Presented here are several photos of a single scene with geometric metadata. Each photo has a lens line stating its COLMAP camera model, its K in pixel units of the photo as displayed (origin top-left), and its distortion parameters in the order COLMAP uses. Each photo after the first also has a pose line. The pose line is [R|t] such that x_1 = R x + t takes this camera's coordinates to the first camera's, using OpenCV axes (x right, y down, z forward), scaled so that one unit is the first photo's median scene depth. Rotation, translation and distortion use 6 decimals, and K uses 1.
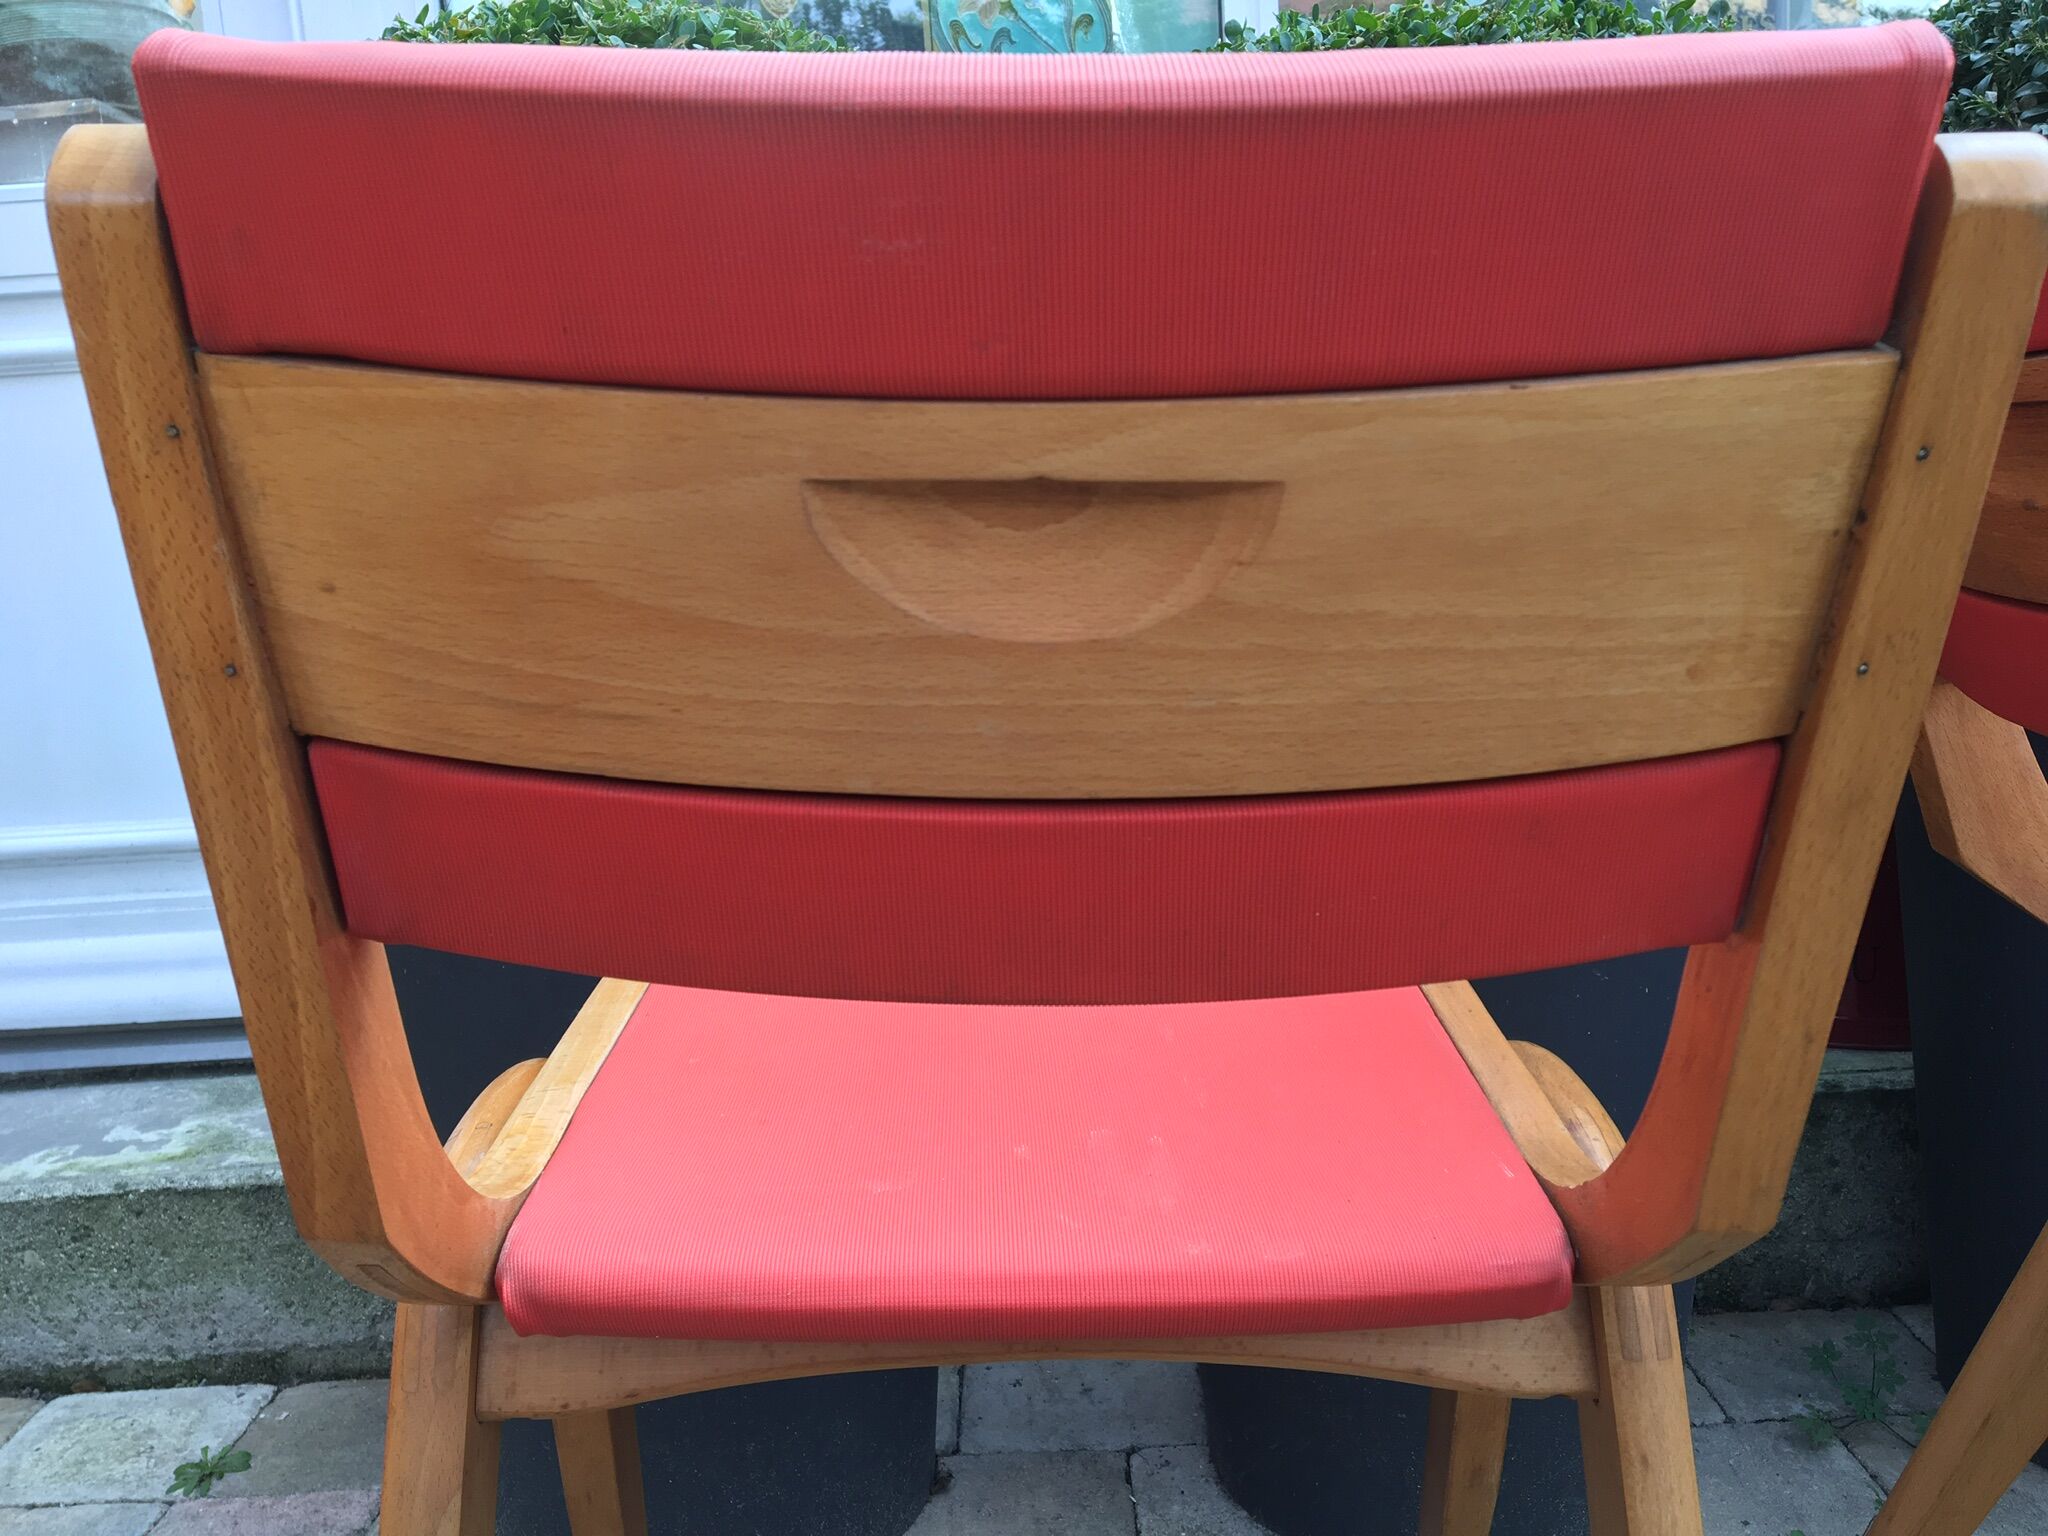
lens RADIAL K [[1747.7, 0, 1024.4], [0, 1747.7, 748.7], [0, 0, 1]] dist [0.068522, -0.098257]
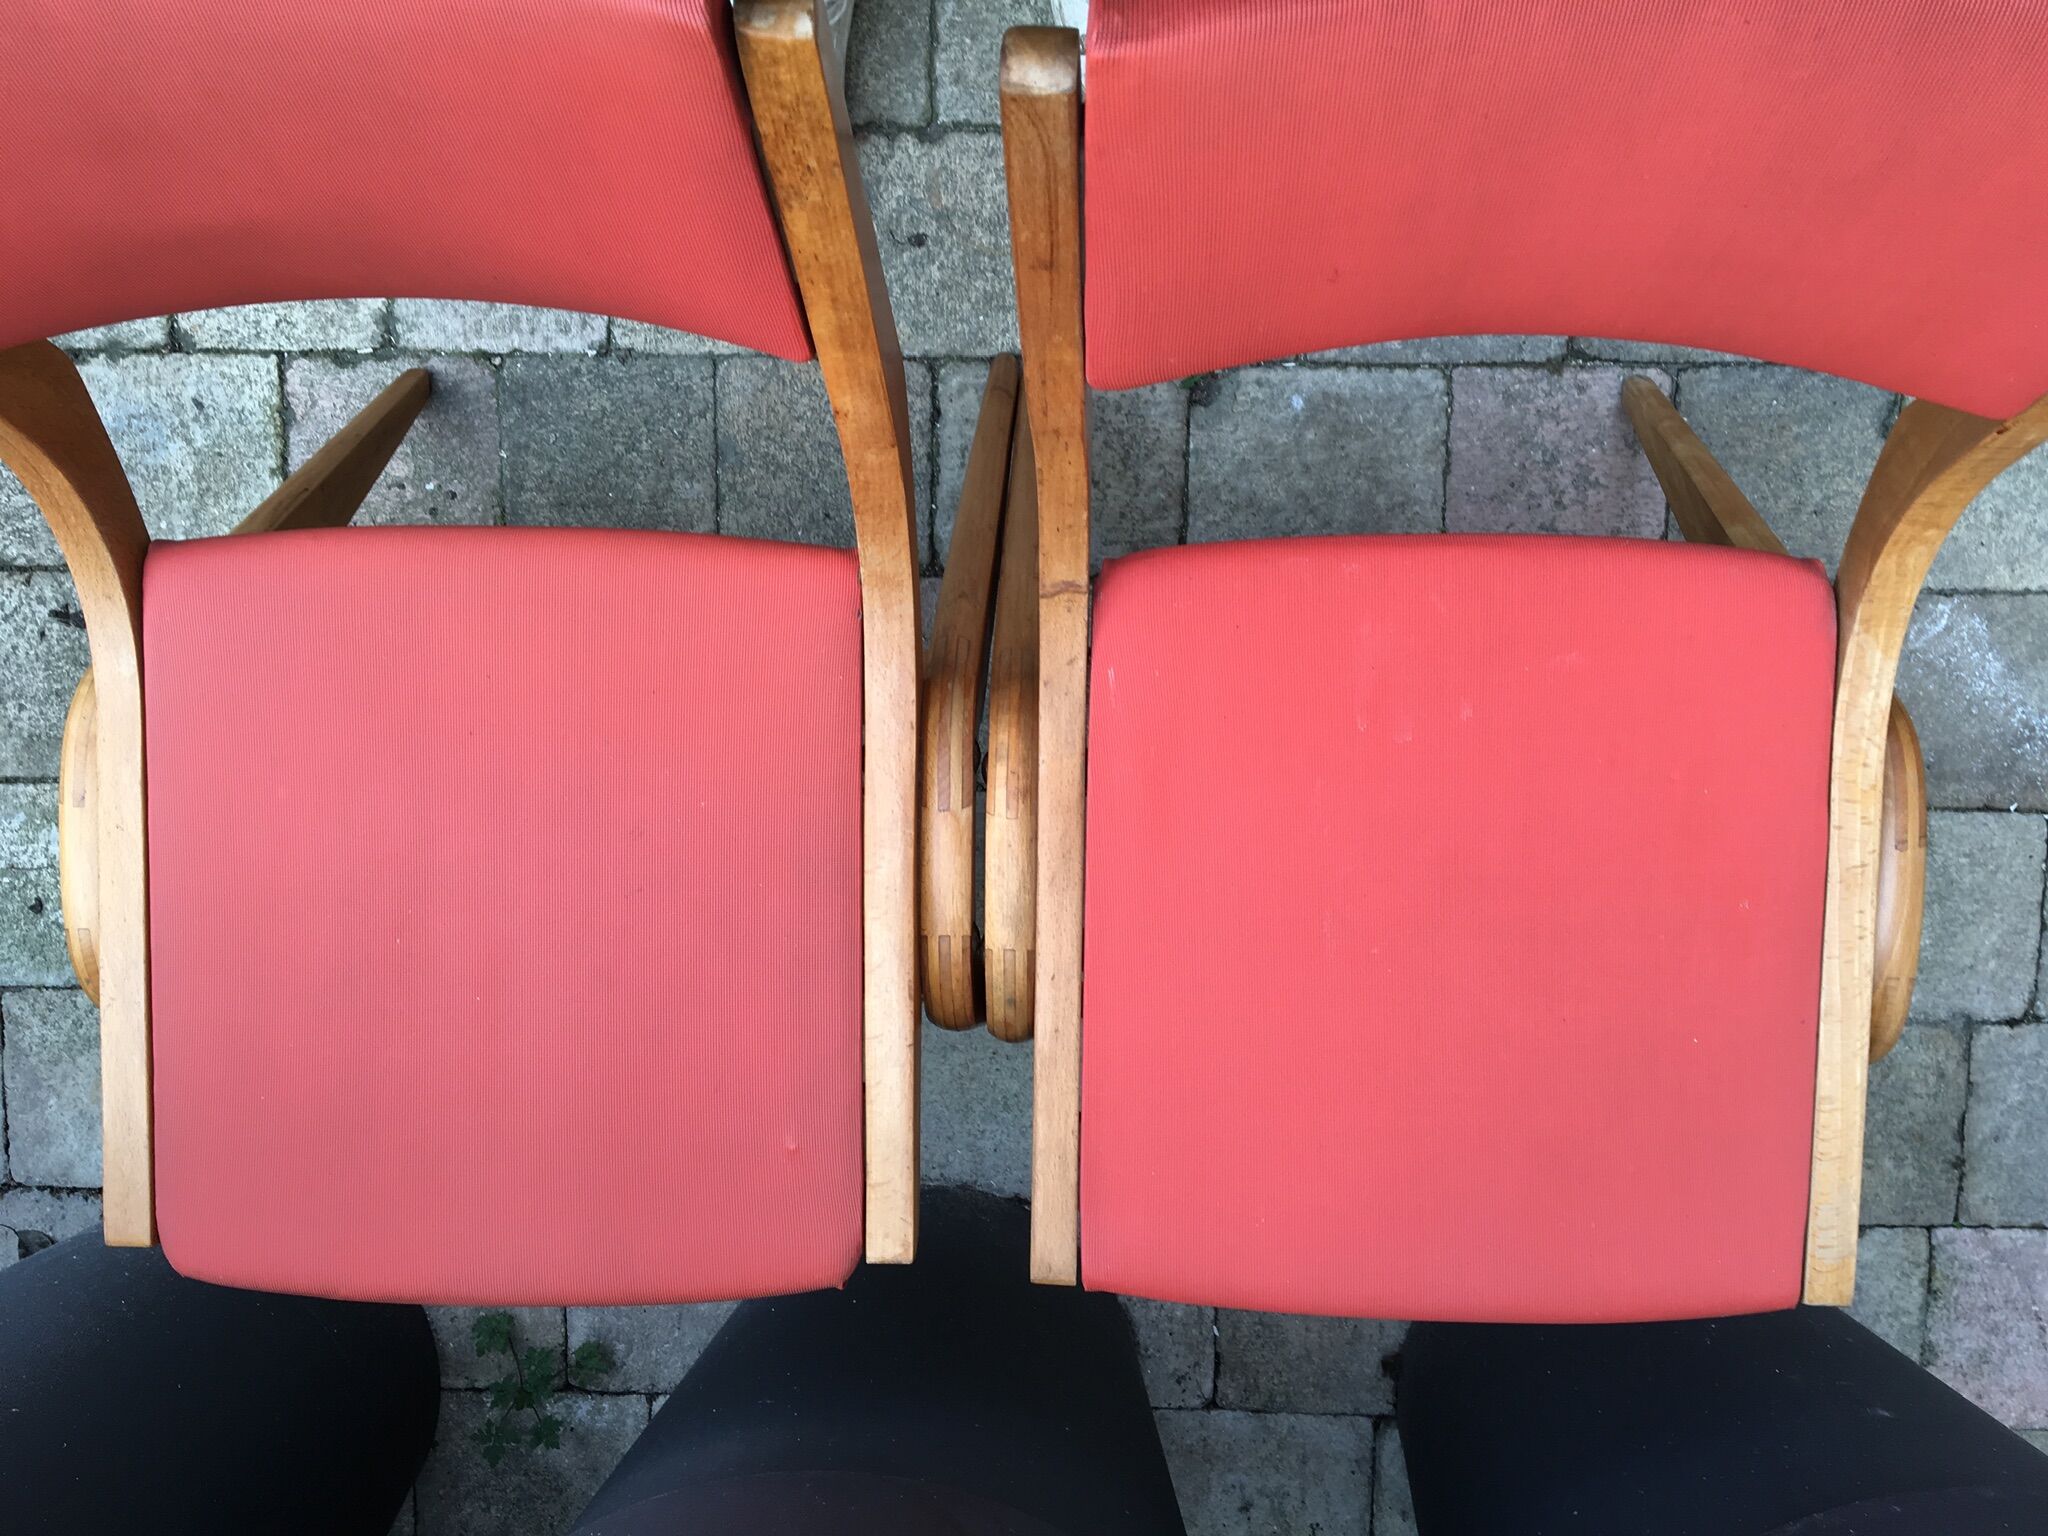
lens RADIAL K [[1747.7, 0, 1013.3], [0, 1747.7, 779.9], [0, 0, 1]] dist [0.068522, -0.098257]
pose [[-0.996677, -0.024728, 0.077613, 0.097950], [0.081415, -0.271593, 0.958963, -0.489867], [-0.002634, 0.962095, 0.272703, 0.318863]]
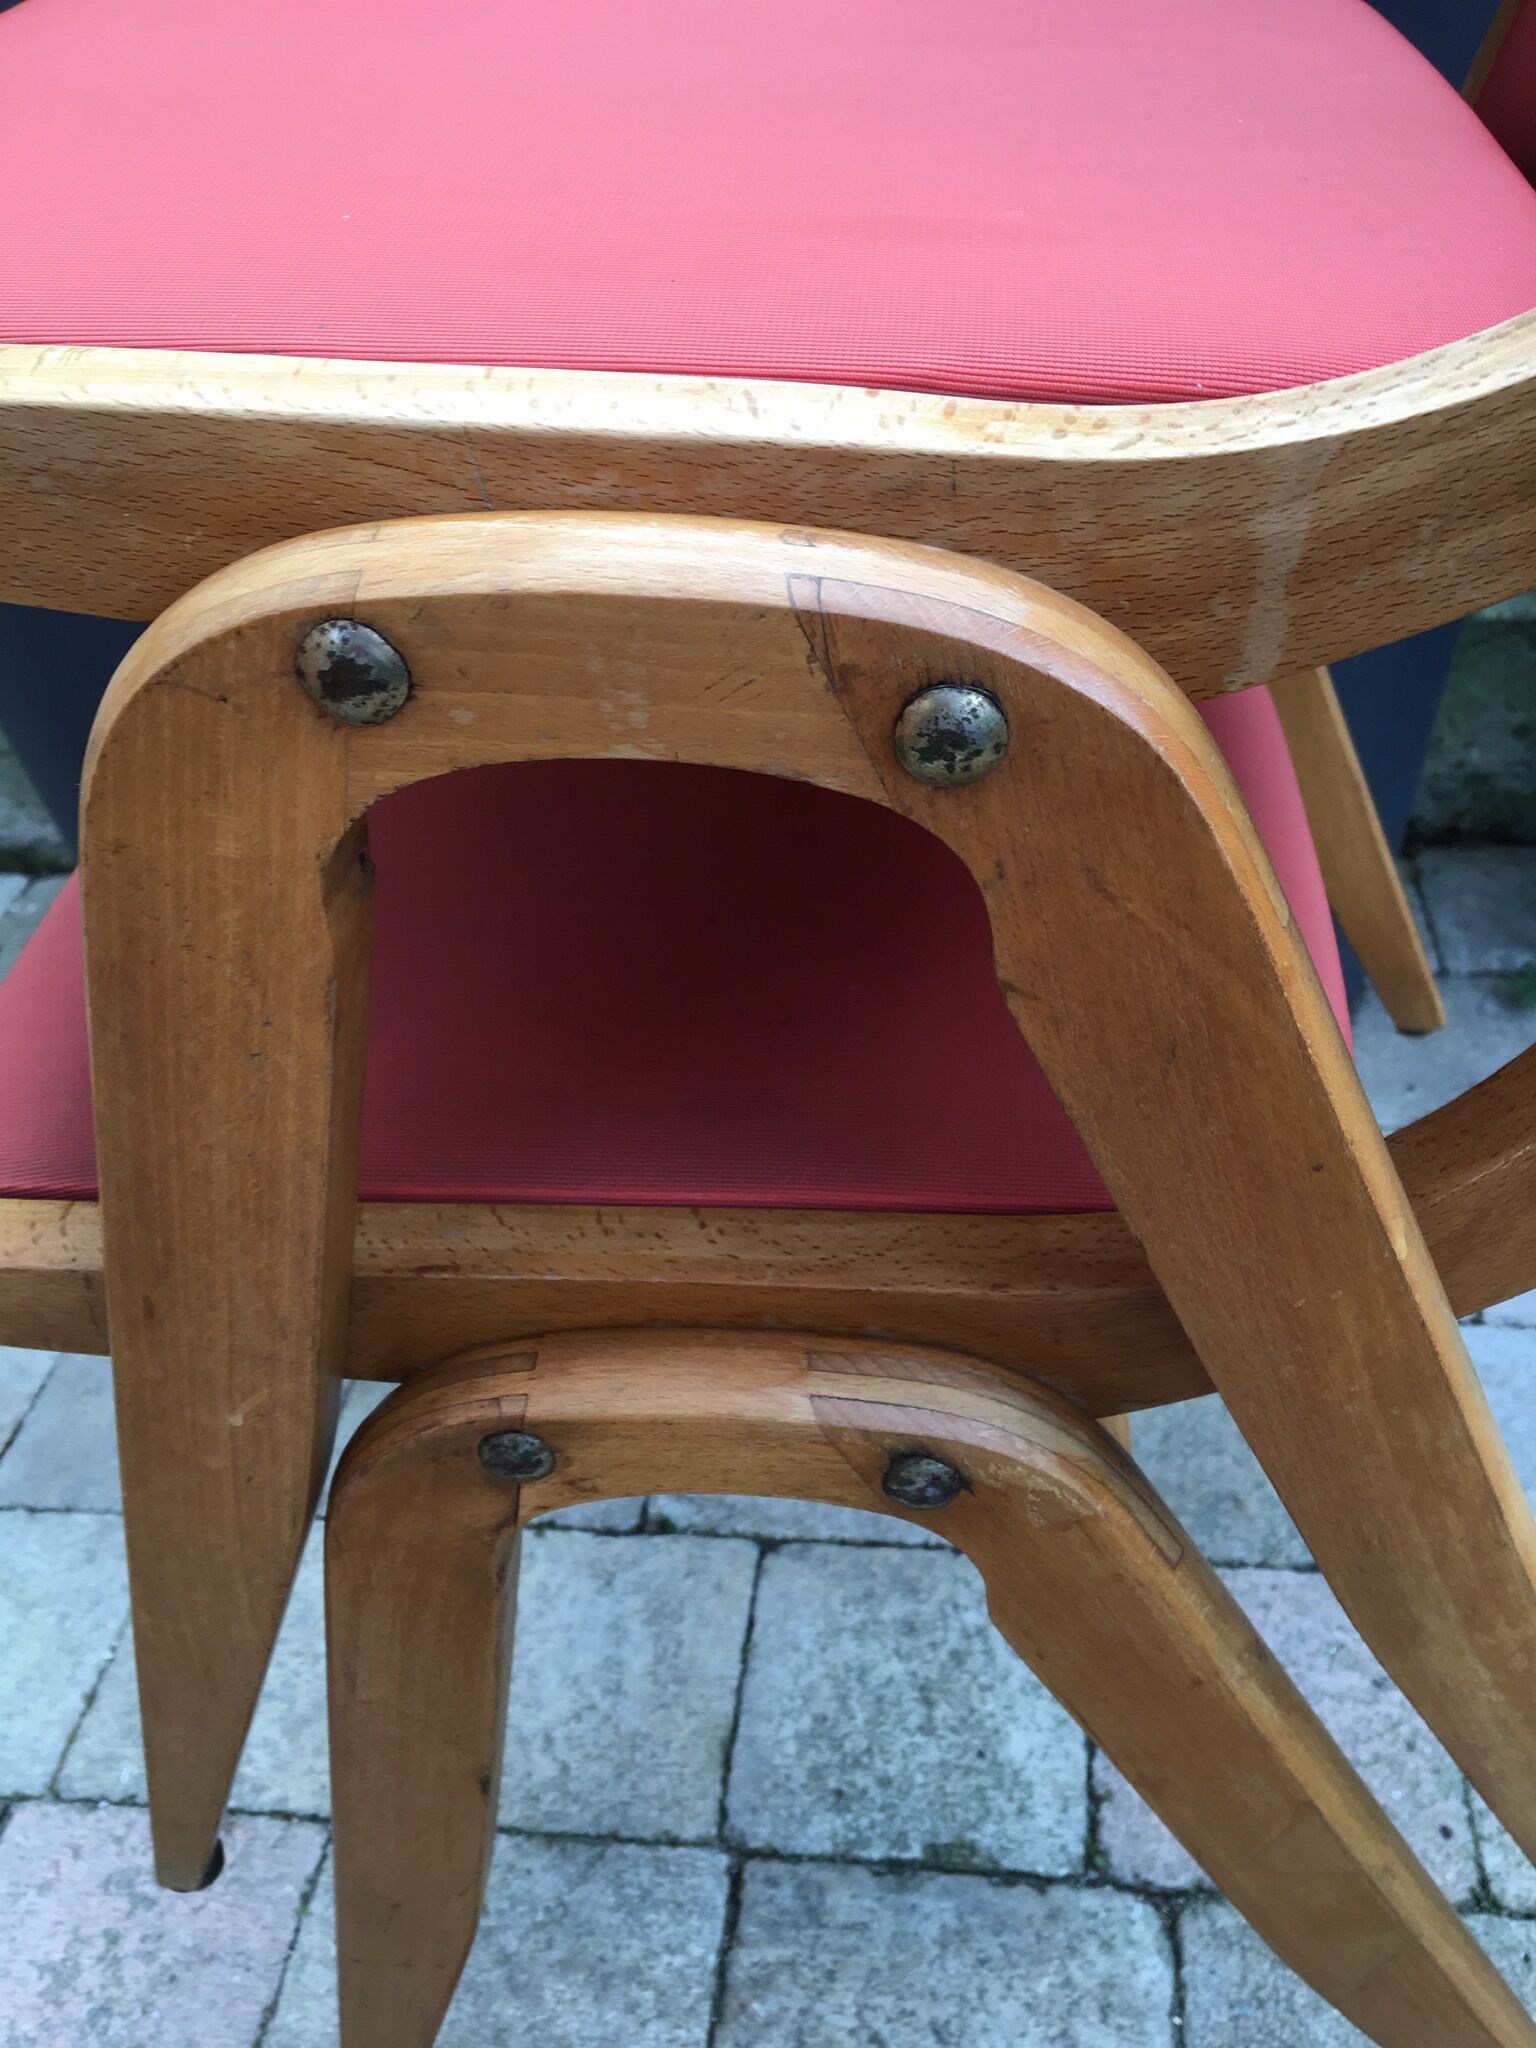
lens RADIAL K [[1747.7, 0, 763.0], [0, 1747.7, 1030.6], [0, 0, 1]] dist [0.068522, -0.098257]
pose [[0.990054, 0.039146, -0.135131, 0.156202], [0.032304, 0.871593, 0.489165, -0.058598], [0.136928, -0.488665, 0.861660, 0.116741]]
